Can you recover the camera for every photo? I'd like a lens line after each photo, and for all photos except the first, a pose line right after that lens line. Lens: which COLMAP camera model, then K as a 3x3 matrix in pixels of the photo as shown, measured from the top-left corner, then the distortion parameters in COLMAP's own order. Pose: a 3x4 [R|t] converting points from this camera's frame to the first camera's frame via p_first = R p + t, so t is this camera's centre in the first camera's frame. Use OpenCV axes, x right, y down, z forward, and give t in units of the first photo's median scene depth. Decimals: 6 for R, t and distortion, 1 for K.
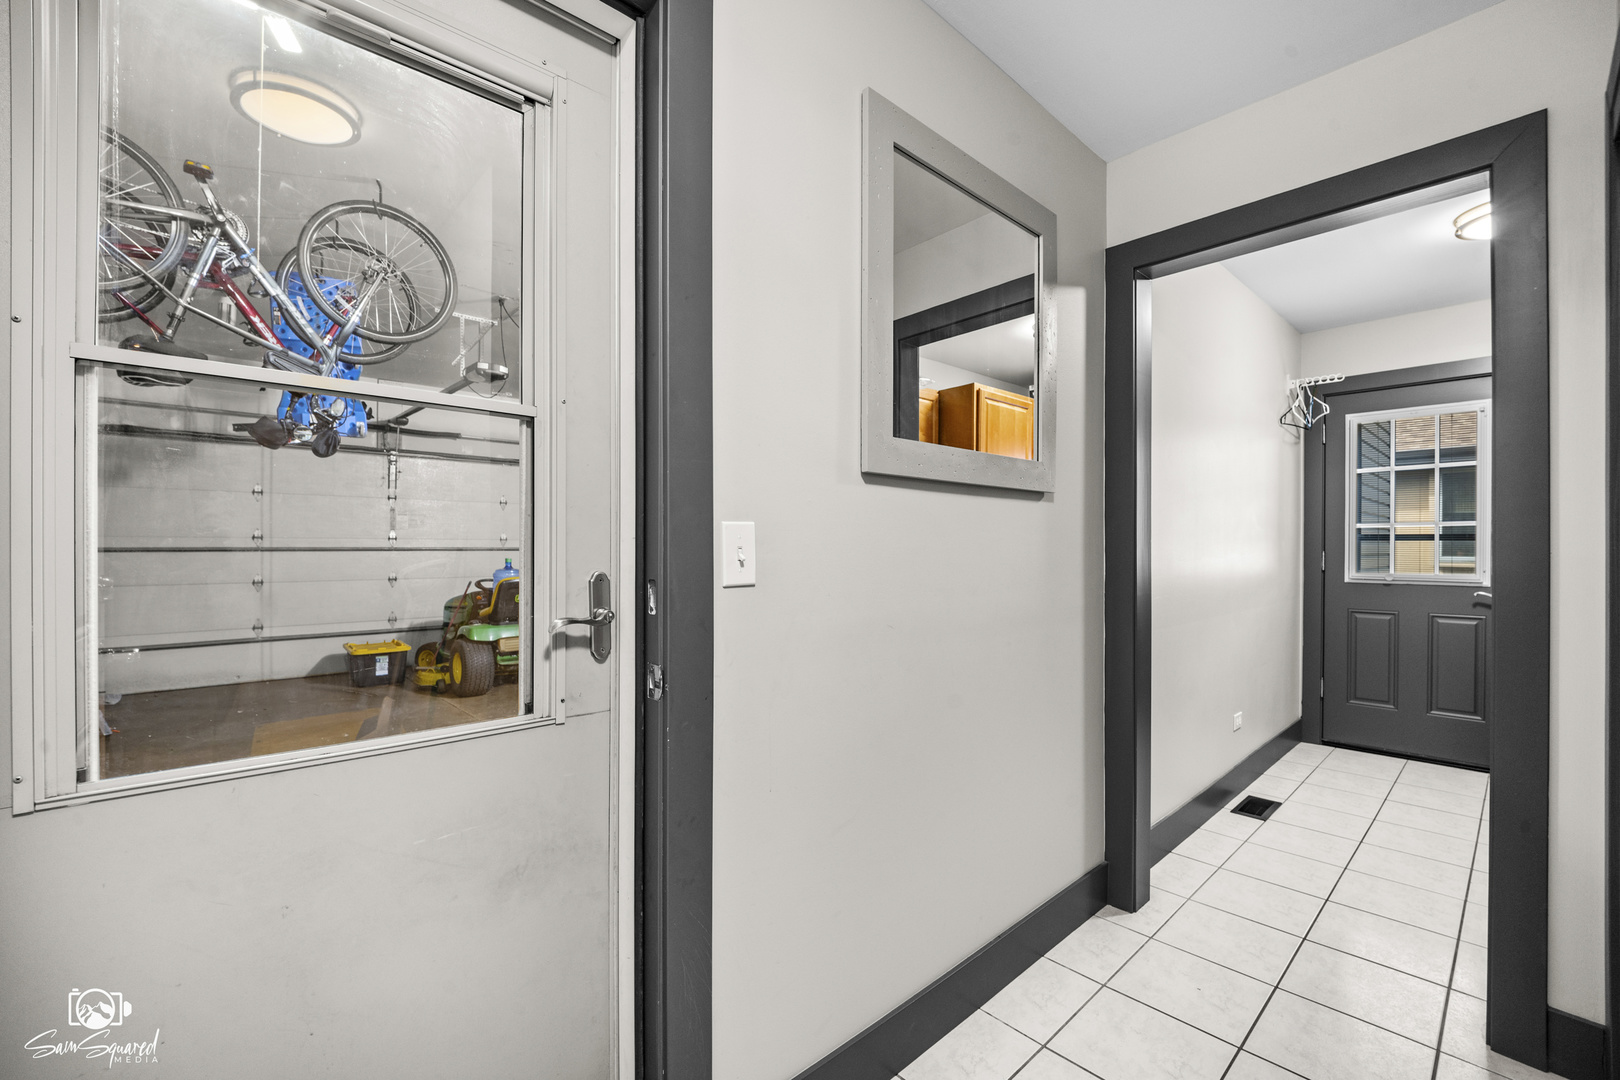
lens RADIAL K [[671.4, 0, 806.0], [0, 671.4, 545.6], [0, 0, 1]] dist [-0.004510, -0.000444]
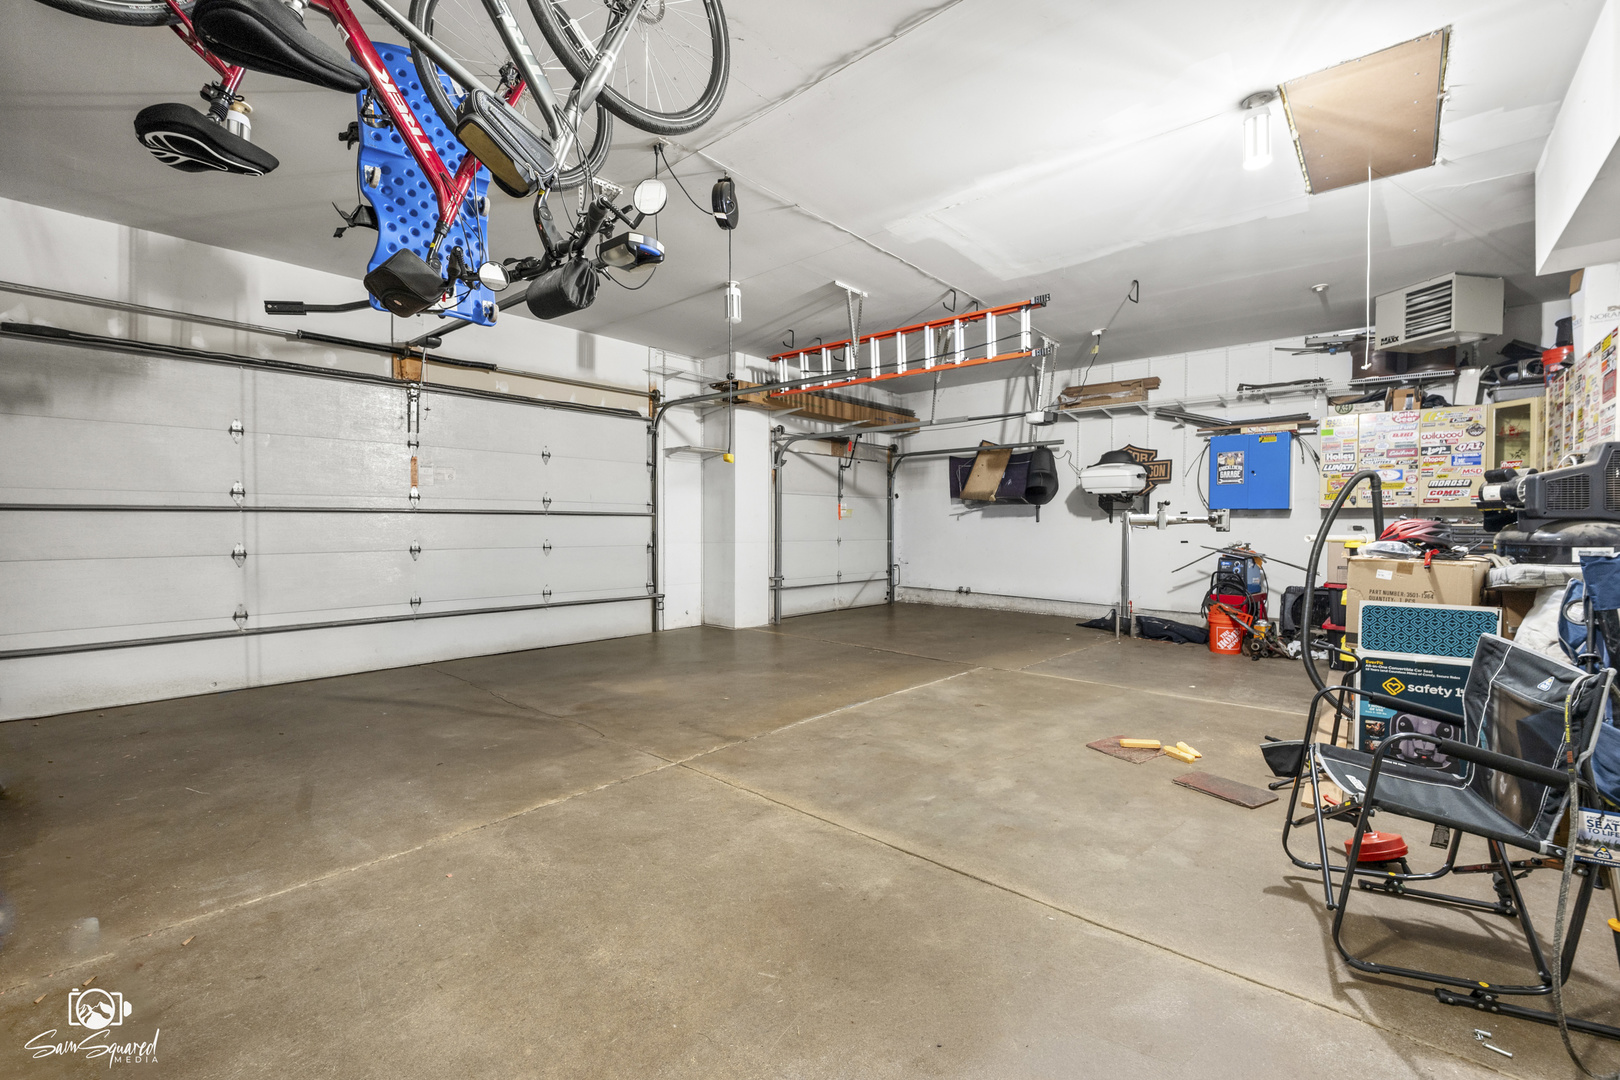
lens RADIAL K [[671.4, 0, 813.0], [0, 671.4, 535.4], [0, 0, 1]] dist [-0.004510, -0.000444]
pose [[0.994059, -0.002421, 0.108813, -0.271618], [-0.000033, 0.999746, 0.022547, 0.017683], [-0.108840, -0.022416, 0.993806, 0.203068]]
